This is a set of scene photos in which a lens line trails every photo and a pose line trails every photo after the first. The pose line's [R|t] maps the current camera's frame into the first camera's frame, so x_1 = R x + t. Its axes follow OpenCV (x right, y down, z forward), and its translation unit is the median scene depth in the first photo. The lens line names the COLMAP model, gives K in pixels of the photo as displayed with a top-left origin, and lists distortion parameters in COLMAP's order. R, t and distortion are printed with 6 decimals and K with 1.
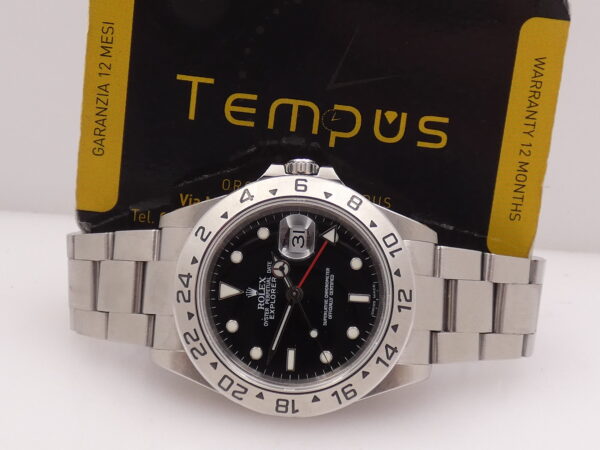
lens RADIAL K [[1009.8, 0, 301.2], [0, 1009.8, 227.9], [0, 0, 1]] dist [-0.005711, 0.000000]
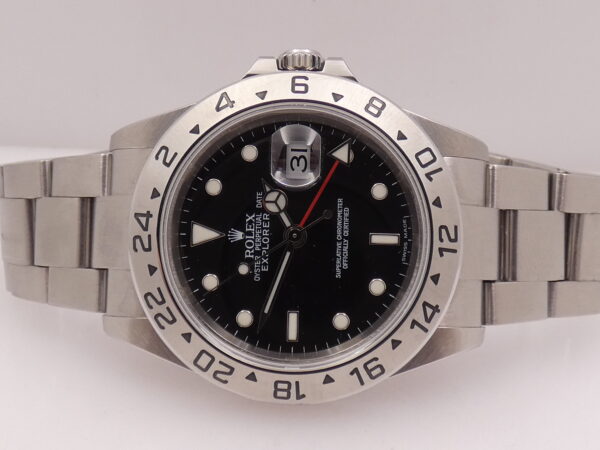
lens RADIAL K [[1009.8, 0, 298.3], [0, 1009.8, 229.9], [0, 0, 1]] dist [-0.005711, 0.000000]
pose [[0.999410, -0.028260, -0.019521, 0.009837], [0.029391, 0.997744, 0.060354, 0.017636], [0.017772, -0.060892, 0.997986, 0.277559]]
